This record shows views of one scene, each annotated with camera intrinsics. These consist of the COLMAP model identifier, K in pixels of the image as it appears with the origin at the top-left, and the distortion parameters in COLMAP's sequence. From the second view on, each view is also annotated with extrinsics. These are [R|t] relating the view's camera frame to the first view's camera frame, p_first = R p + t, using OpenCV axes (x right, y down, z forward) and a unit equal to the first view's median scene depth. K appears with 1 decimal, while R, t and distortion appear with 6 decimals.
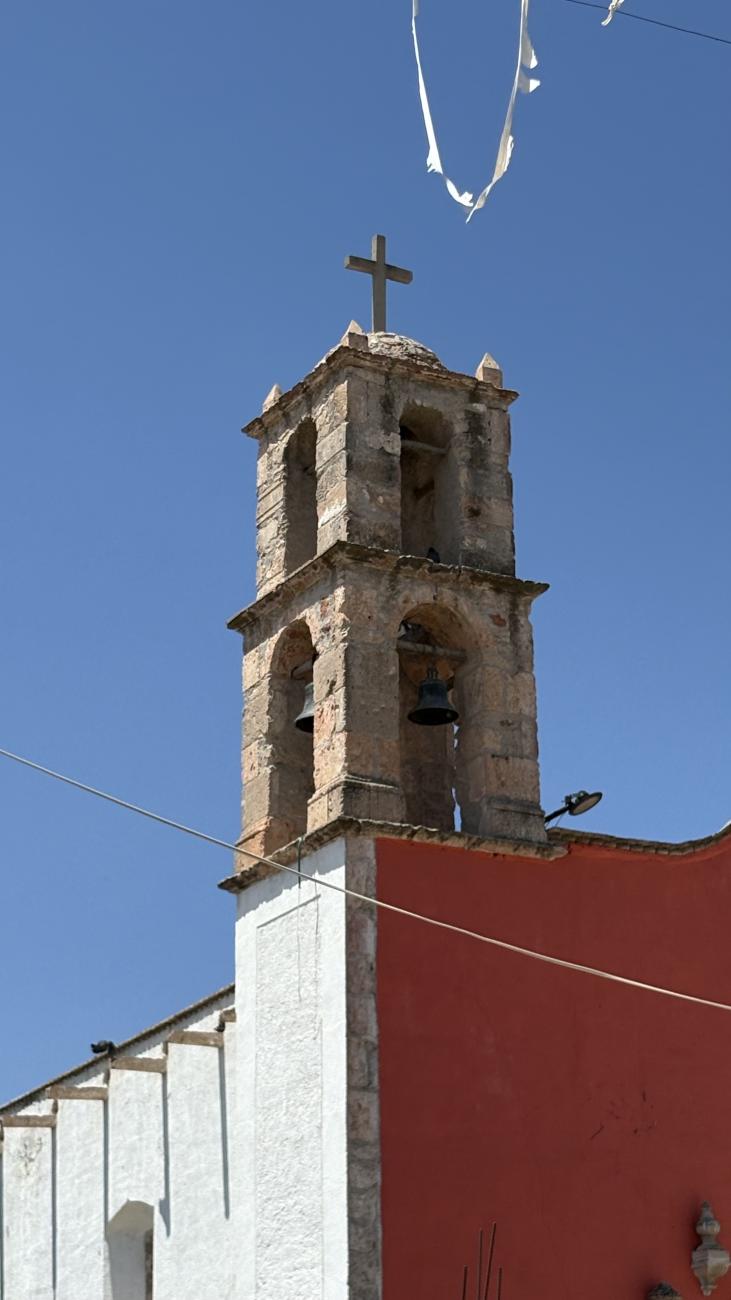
lens RADIAL K [[2727.5, 0, 365.5], [0, 2727.5, 650.0], [0, 0, 1]] dist [0.207265, -0.074861]
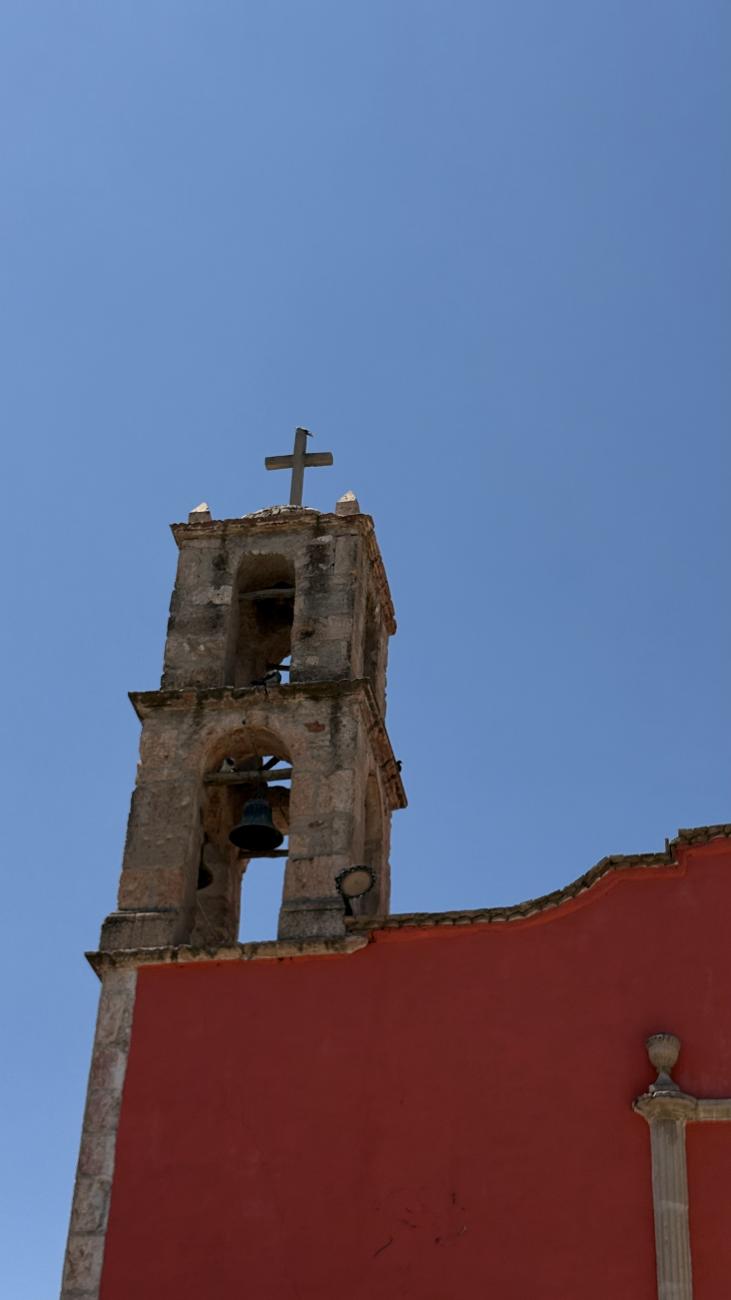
lens RADIAL K [[1950.6, 0, 365.5], [0, 1950.6, 650.0], [0, 0, 1]] dist [0.190561, -0.747843]
pose [[0.785262, -0.317143, -0.531774, 0.446051], [0.183477, 0.939474, -0.289353, 0.169720], [0.591354, 0.129650, 0.795922, 0.461832]]
